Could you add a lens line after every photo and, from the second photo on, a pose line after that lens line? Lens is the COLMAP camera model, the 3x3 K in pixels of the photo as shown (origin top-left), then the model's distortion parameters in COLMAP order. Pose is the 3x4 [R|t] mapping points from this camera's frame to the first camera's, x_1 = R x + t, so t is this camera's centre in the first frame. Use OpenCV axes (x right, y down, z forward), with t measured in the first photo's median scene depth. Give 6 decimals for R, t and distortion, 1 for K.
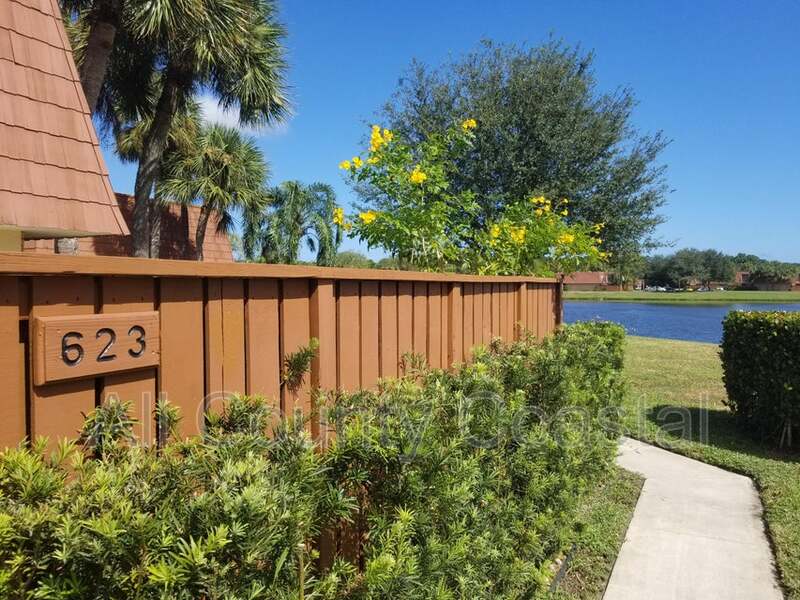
lens RADIAL K [[610.2, 0, 400.0], [0, 610.2, 300.0], [0, 0, 1]] dist [-0.007574, -0.004589]
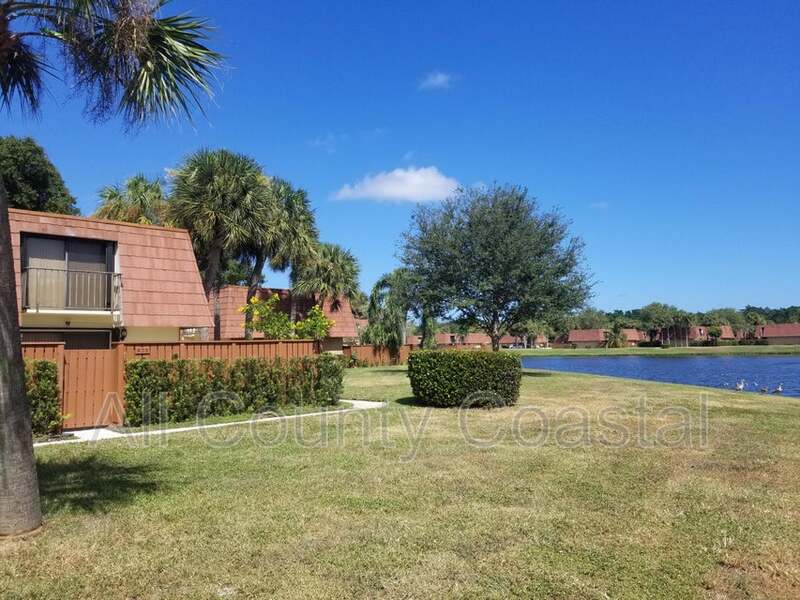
lens RADIAL K [[610.2, 0, 400.0], [0, 610.2, 300.0], [0, 0, 1]] dist [-0.007574, -0.004589]
pose [[0.940574, -0.045845, -0.336481, 0.502116], [0.012836, 0.994937, -0.099676, 0.022149], [0.339347, 0.089434, 0.936400, -0.506780]]
